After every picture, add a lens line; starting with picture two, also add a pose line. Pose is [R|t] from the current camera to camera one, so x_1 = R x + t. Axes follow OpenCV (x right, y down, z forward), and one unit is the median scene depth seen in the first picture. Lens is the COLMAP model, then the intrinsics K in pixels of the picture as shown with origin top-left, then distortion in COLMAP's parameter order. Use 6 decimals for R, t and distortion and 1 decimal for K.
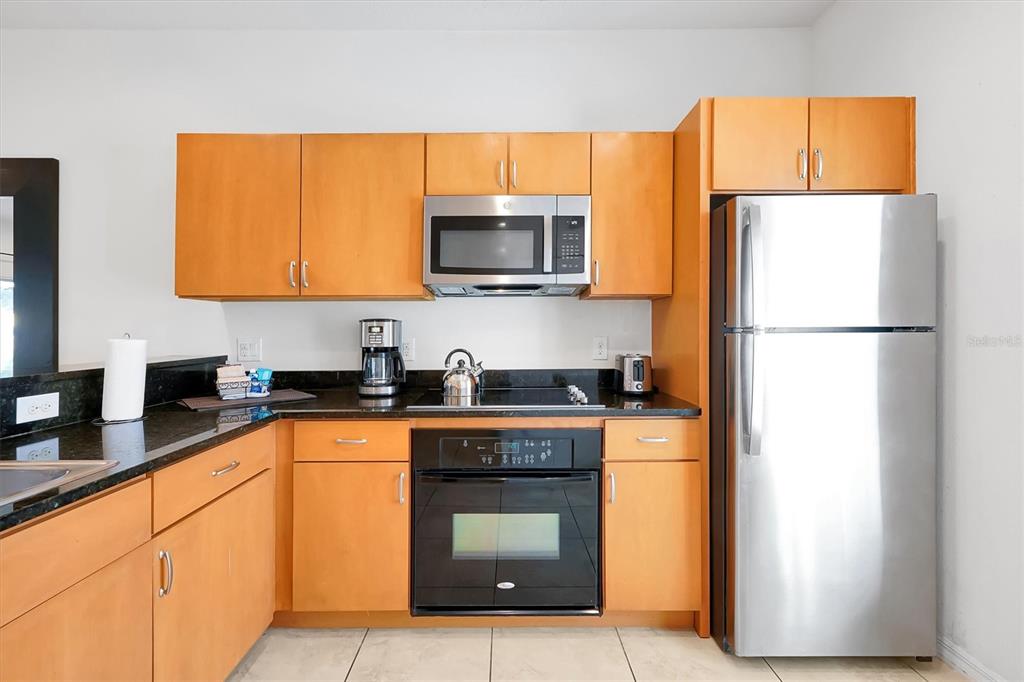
lens RADIAL K [[455.7, 0, 509.1], [0, 455.7, 329.8], [0, 0, 1]] dist [-0.001365, -0.000046]
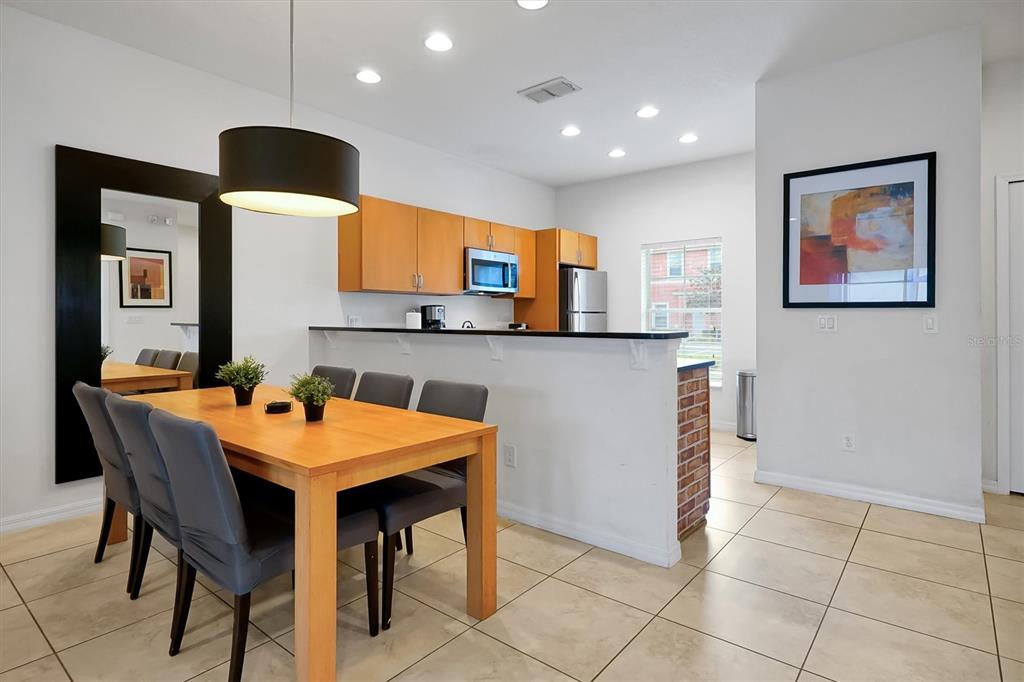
lens RADIAL K [[537.3, 0, 510.4], [0, 537.3, 320.7], [0, 0, 1]] dist [-0.000538, -0.000155]
pose [[0.637007, 0.000024, 0.770858, -2.013483], [0.002378, 0.999995, -0.001996, 0.050930], [-0.770855, 0.003104, 0.637004, -0.757272]]
